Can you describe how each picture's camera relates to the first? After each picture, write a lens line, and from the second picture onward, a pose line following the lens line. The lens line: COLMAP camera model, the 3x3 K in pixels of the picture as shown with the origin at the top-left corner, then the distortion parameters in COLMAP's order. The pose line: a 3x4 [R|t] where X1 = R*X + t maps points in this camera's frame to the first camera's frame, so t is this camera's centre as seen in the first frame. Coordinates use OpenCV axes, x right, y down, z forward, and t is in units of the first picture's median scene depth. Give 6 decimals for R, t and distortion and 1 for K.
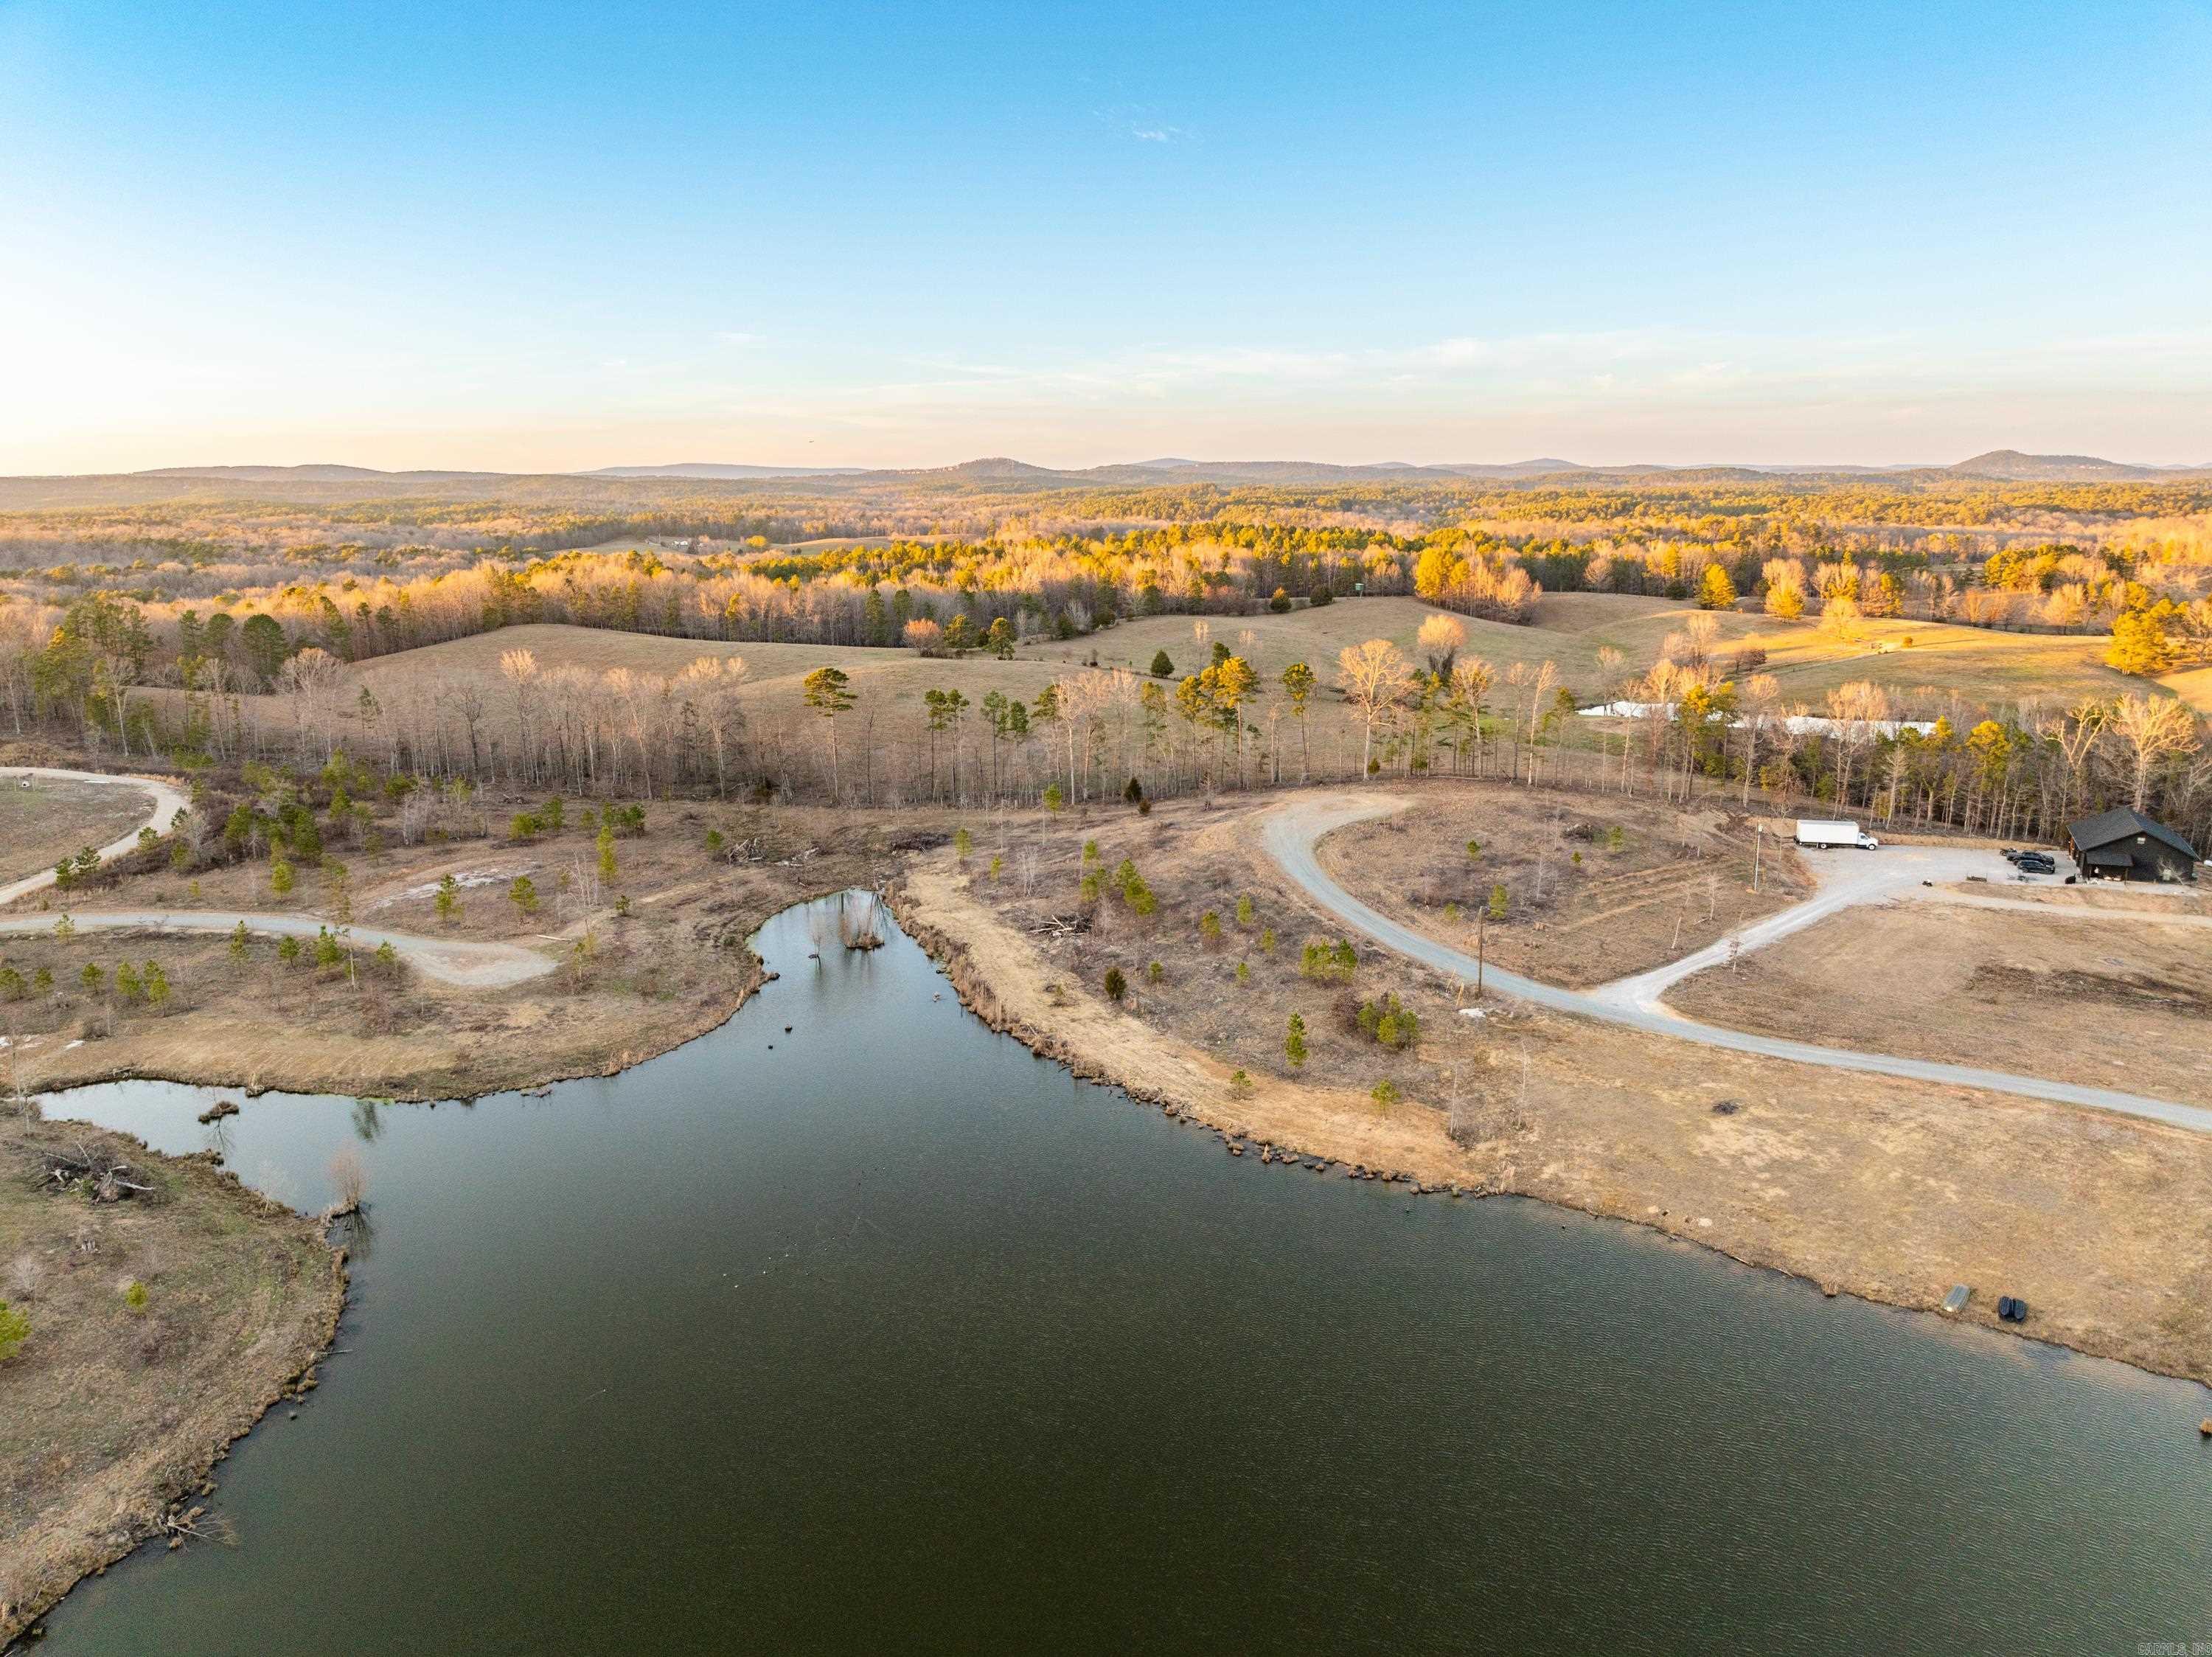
lens RADIAL K [[1554.8, 0, 1108.0], [0, 1554.8, 823.1], [0, 0, 1]] dist [-0.028456, 0.013035]
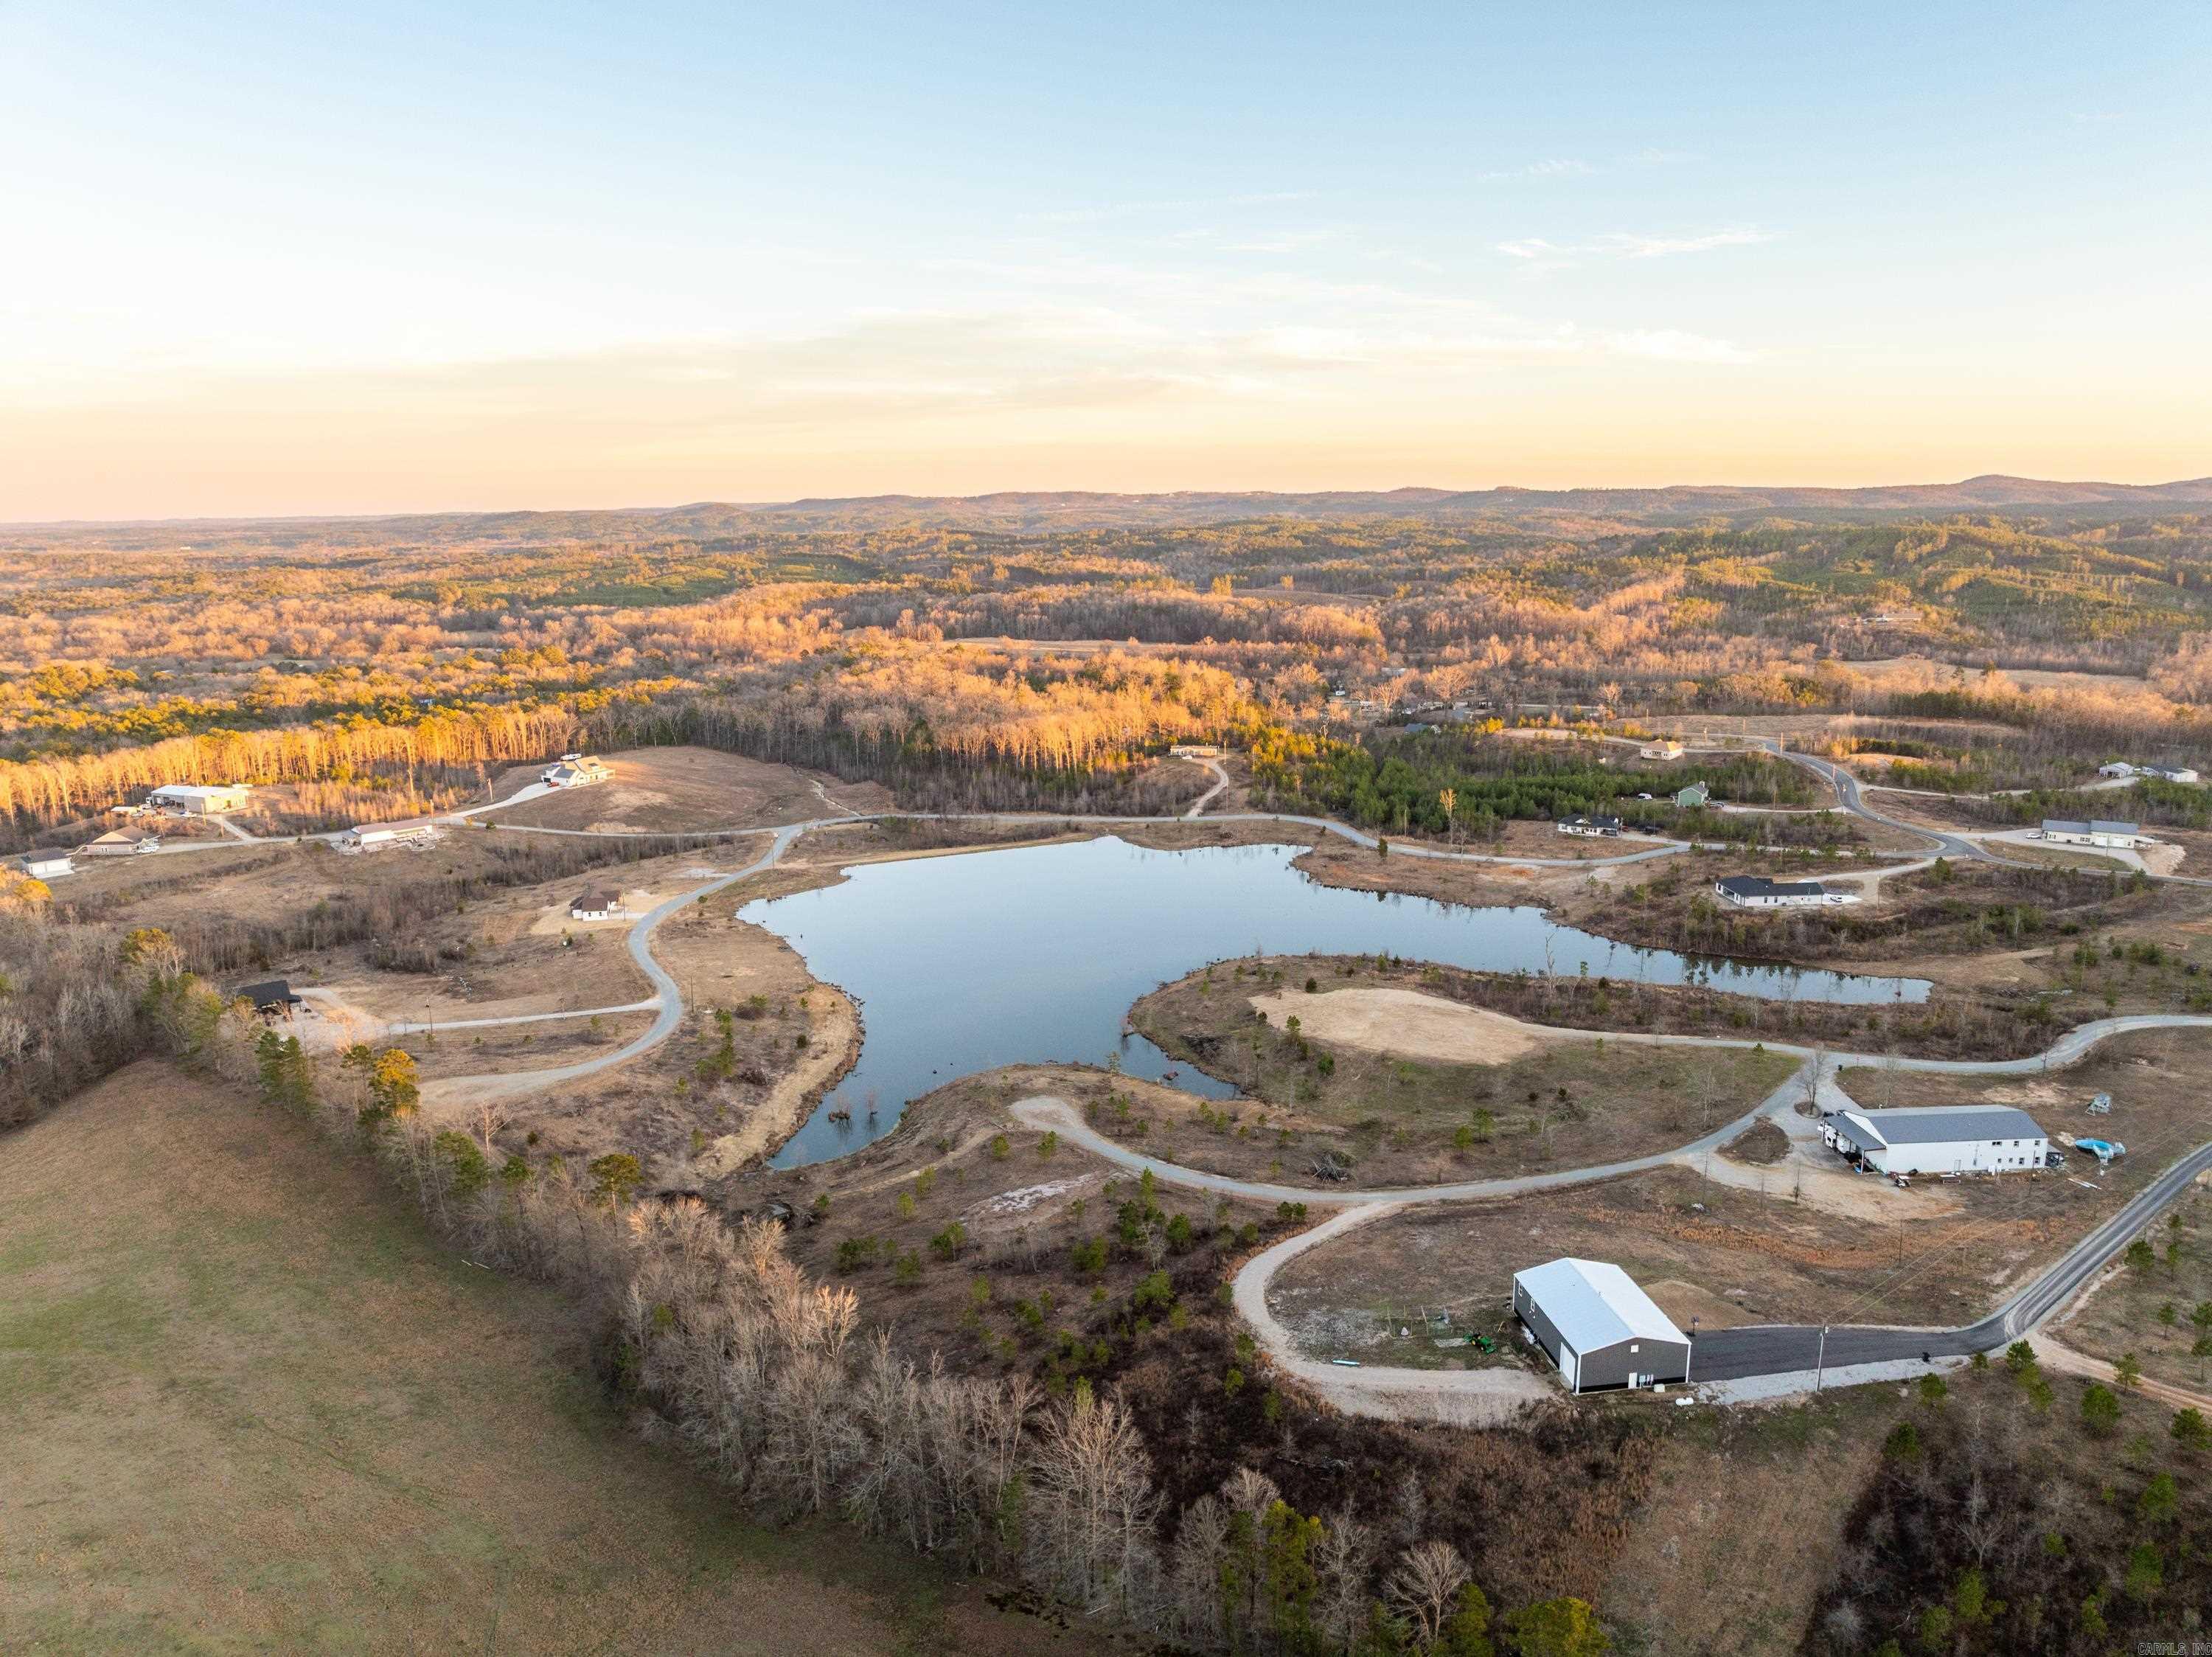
lens RADIAL K [[1554.8, 0, 1108.0], [0, 1554.8, 823.1], [0, 0, 1]] dist [-0.028456, 0.013035]
pose [[-0.876892, -0.078700, 0.474201, -0.883802], [0.119954, 0.919468, 0.374418, -0.603954], [-0.465480, 0.385207, -0.796834, 1.549641]]
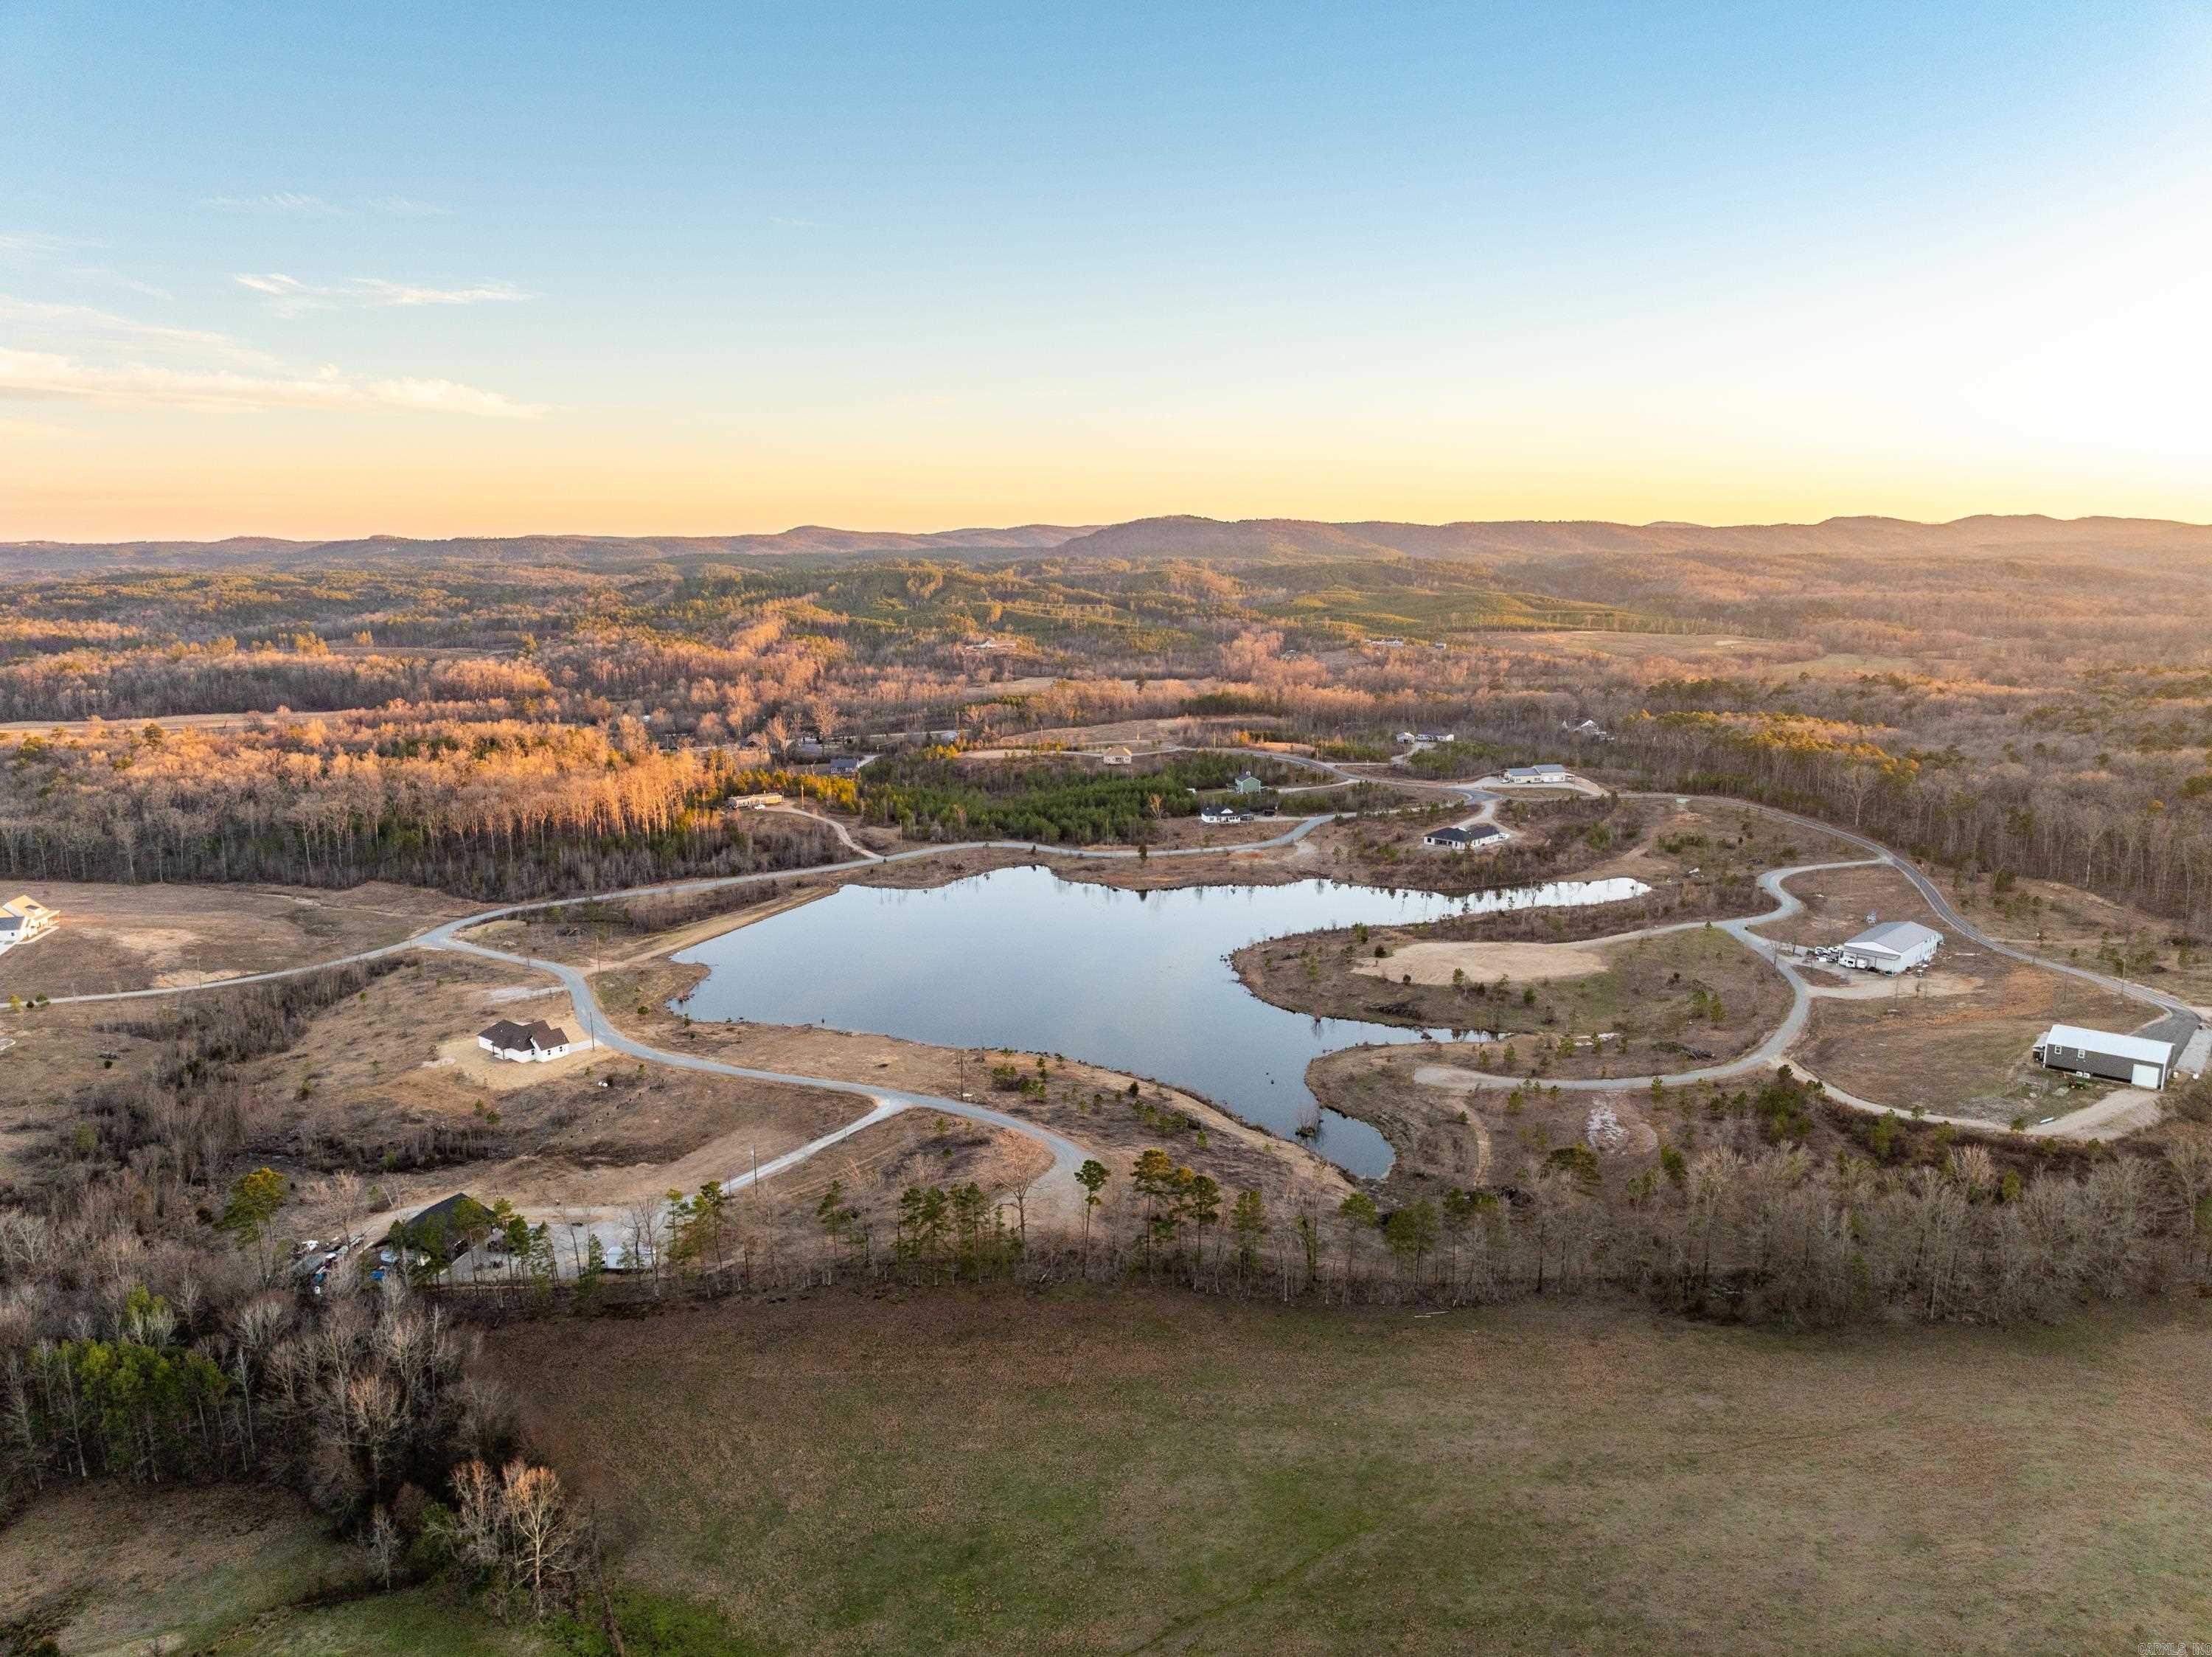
lens RADIAL K [[1554.8, 0, 1108.0], [0, 1554.8, 823.1], [0, 0, 1]] dist [-0.028456, 0.013035]
pose [[-0.972978, 0.059470, -0.223109, 0.309381], [-0.030447, 0.924781, 0.379279, -0.654054], [0.228883, 0.375823, -0.897981, 1.752533]]
